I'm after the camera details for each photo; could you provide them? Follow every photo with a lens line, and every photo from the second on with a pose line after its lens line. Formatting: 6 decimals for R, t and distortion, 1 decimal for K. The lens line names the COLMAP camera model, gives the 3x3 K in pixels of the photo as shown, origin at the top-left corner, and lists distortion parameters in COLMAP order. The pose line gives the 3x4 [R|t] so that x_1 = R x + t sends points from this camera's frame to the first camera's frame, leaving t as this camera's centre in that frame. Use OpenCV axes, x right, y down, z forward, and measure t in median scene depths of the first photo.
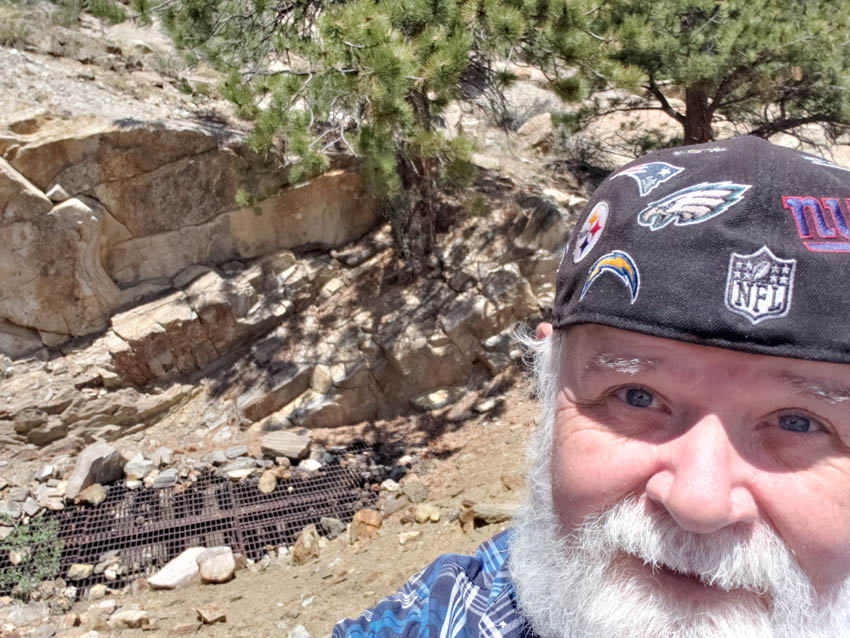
lens RADIAL K [[731.2, 0, 430.6], [0, 731.2, 319.9], [0, 0, 1]] dist [0.096387, -0.021644]
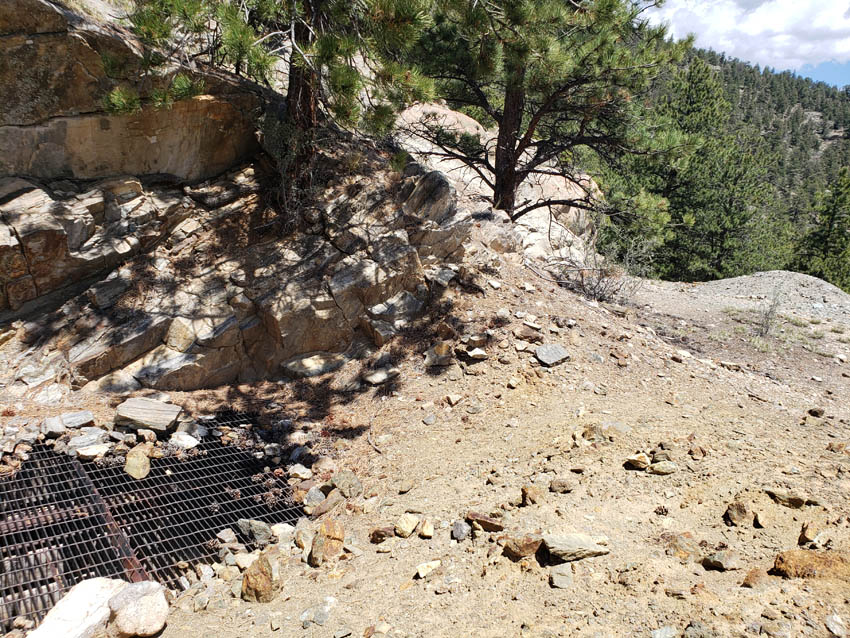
lens RADIAL K [[636.4, 0, 425.7], [0, 636.4, 318.5], [0, 0, 1]] dist [0.012016, 0.006024]
pose [[0.924241, 0.084746, 0.372286, -0.162547], [-0.107953, 0.993273, 0.041901, -0.000091], [-0.366230, -0.078916, 0.927172, 0.203453]]
